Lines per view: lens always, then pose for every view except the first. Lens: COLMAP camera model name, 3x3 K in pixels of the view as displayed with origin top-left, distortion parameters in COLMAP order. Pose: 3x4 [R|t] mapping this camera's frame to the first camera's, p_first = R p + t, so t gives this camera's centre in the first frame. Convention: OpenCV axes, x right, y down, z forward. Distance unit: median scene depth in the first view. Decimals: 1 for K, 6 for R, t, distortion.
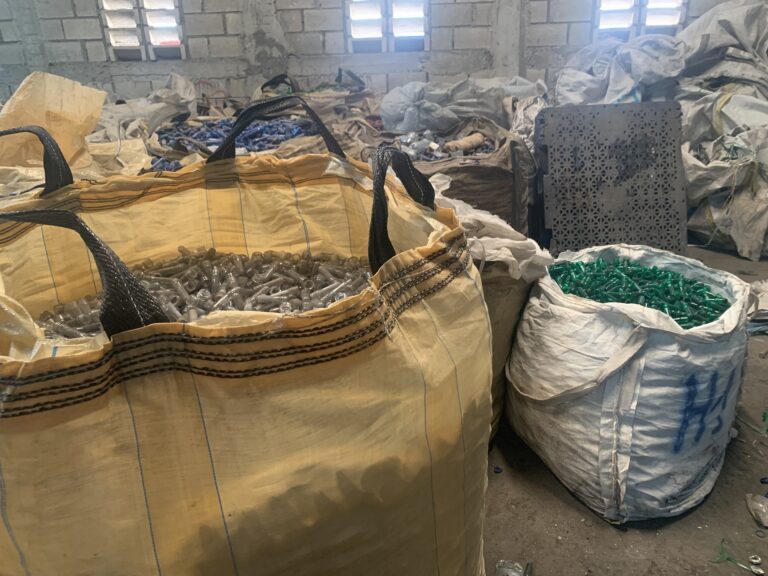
lens RADIAL K [[593.4, 0, 394.0], [0, 593.4, 286.2], [0, 0, 1]] dist [0.025220, -0.025919]
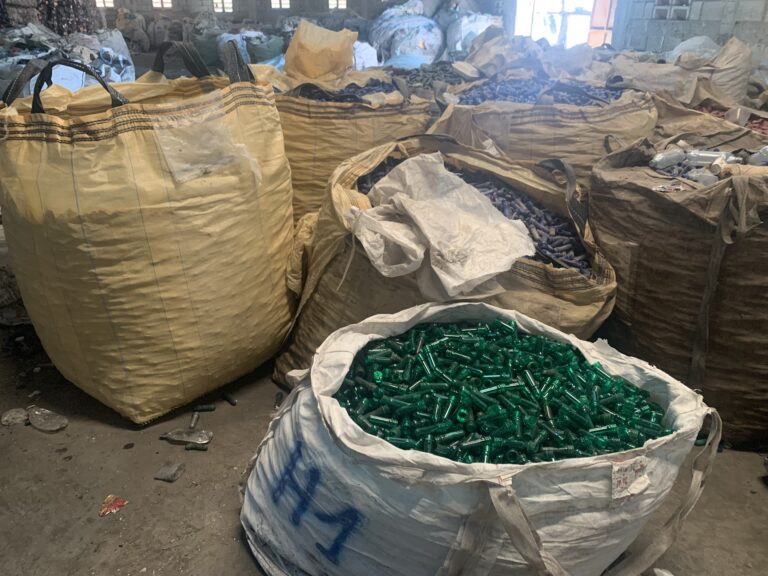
lens RADIAL K [[586.3, 0, 382.0], [0, 586.3, 272.5], [0, 0, 1]] dist [0.056099, -0.076066]
pose [[0.189887, 0.427731, -0.883736, 1.183838], [-0.382604, 0.861191, 0.334610, -0.372918], [0.904189, 0.274583, 0.327181, 0.824453]]
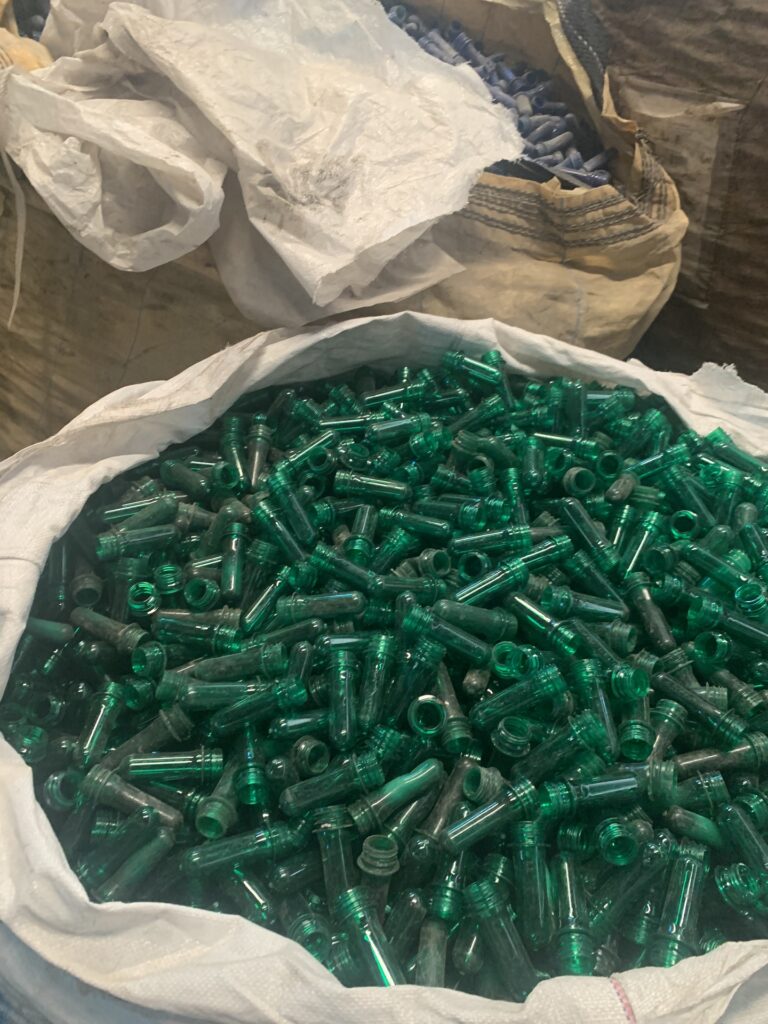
lens RADIAL K [[784.3, 0, 379.9], [0, 784.3, 519.7], [0, 0, 1]] dist [0.037160, -0.046877]
pose [[0.426433, 0.635944, -0.643219, 0.729027], [-0.336271, 0.771609, 0.539945, -0.212315], [0.839688, -0.013954, 0.542889, 1.046040]]
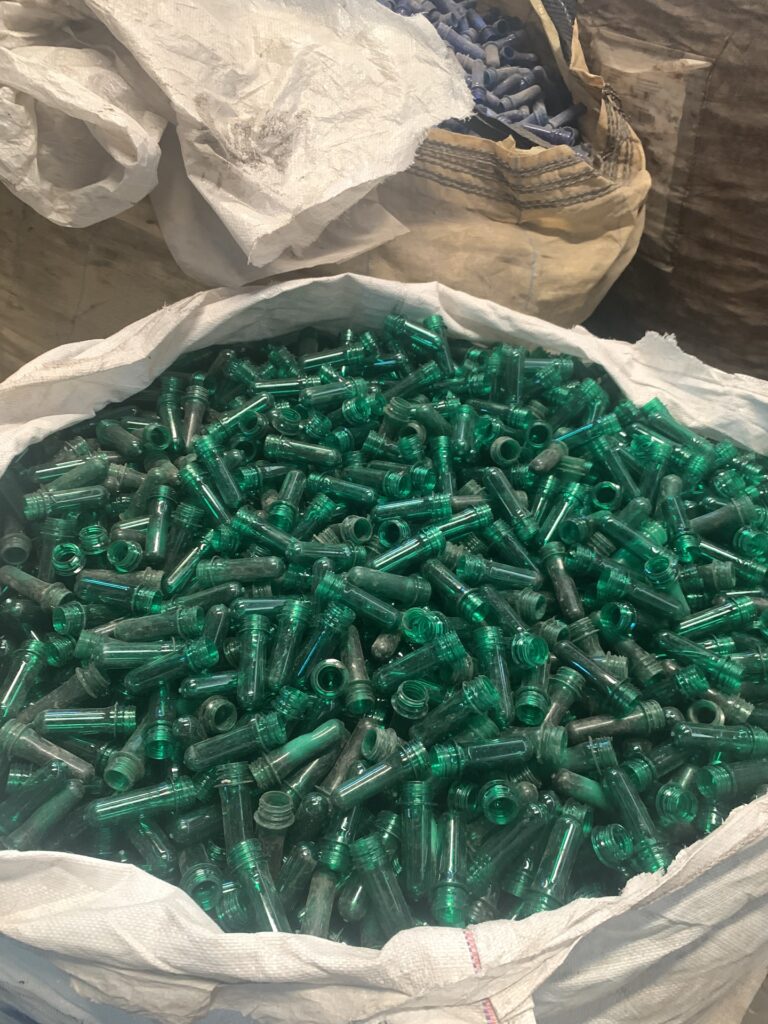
lens RADIAL K [[791.2, 0, 378.1], [0, 791.2, 519.1], [0, 0, 1]] dist [0.025220, -0.025919]
pose [[0.413585, 0.681035, -0.604268, 0.746646], [-0.351566, 0.731673, 0.584000, -0.236263], [0.839851, -0.029094, 0.542037, 1.073970]]
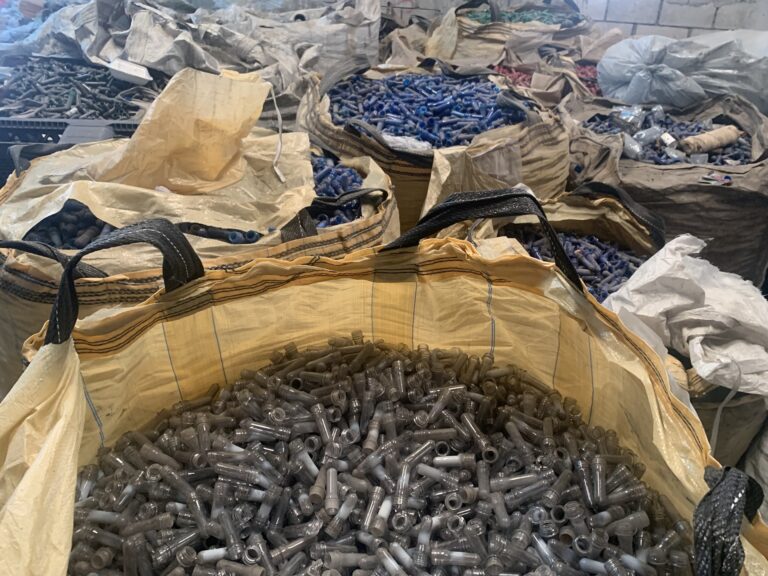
lens RADIAL K [[593.4, 0, 394.0], [0, 593.4, 286.2], [0, 0, 1]] dist [0.025220, -0.025919]
pose [[0.956622, 0.193459, -0.217823, -0.116363], [-0.151299, 0.968857, 0.196024, -0.269278], [0.248962, -0.154564, 0.956100, 0.274683]]
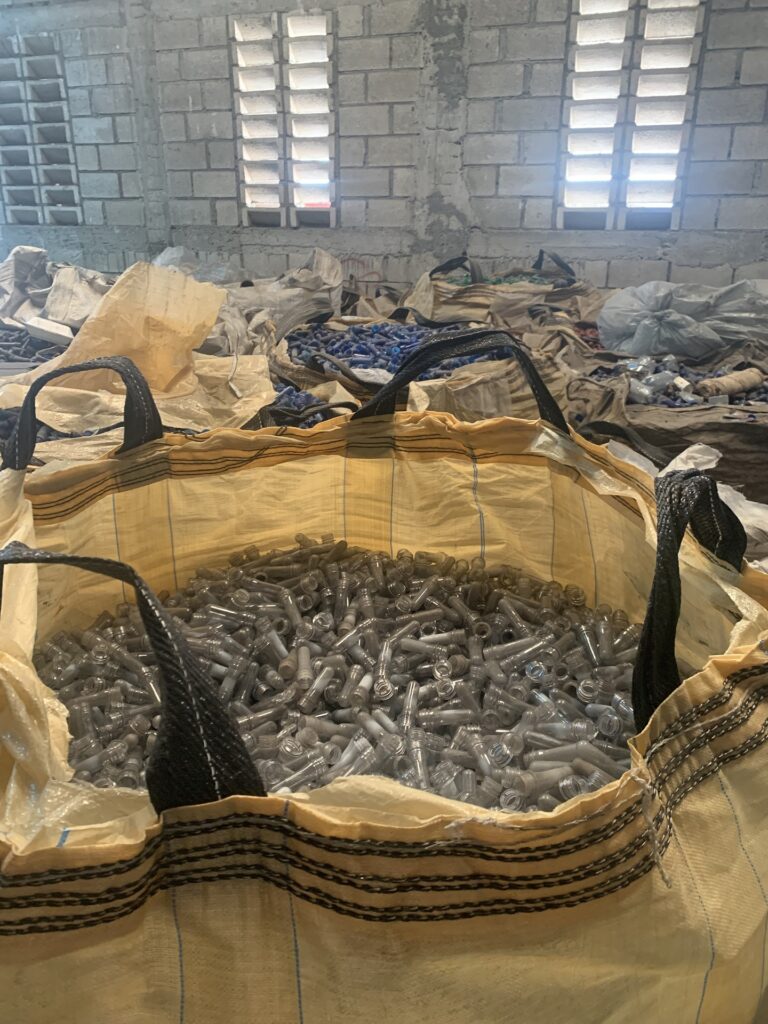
lens RADIAL K [[788.4, 0, 378.4], [0, 788.4, 518.2], [0, 0, 1]] dist [0.071160, -0.143086]
pose [[0.965103, 0.125180, -0.230012, -0.061325], [-0.127124, 0.991866, 0.006407, -0.093188], [0.228943, 0.023057, 0.973167, 0.136793]]
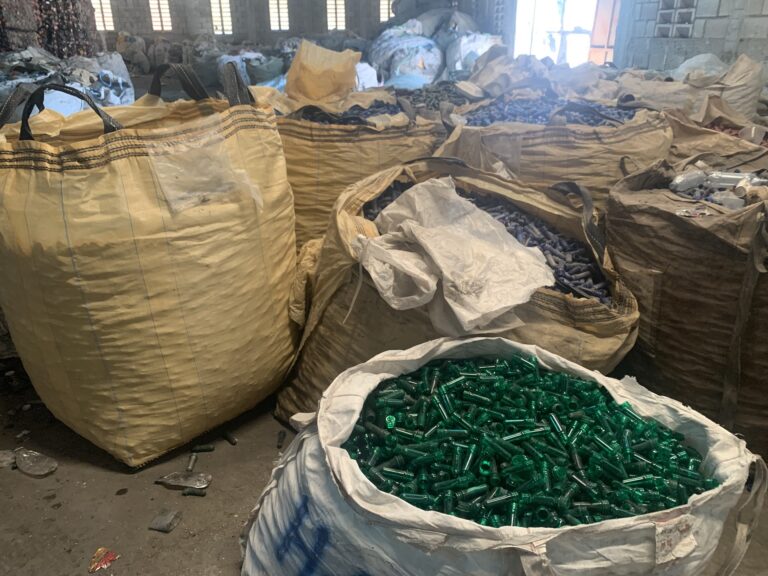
lens RADIAL K [[588.2, 0, 383.1], [0, 588.2, 274.4], [0, 0, 1]] dist [0.037160, -0.046877]
pose [[0.194991, 0.401603, -0.894815, 1.112993], [-0.375160, 0.873488, 0.310279, -0.367172], [0.906219, 0.275197, 0.320988, 0.824157]]
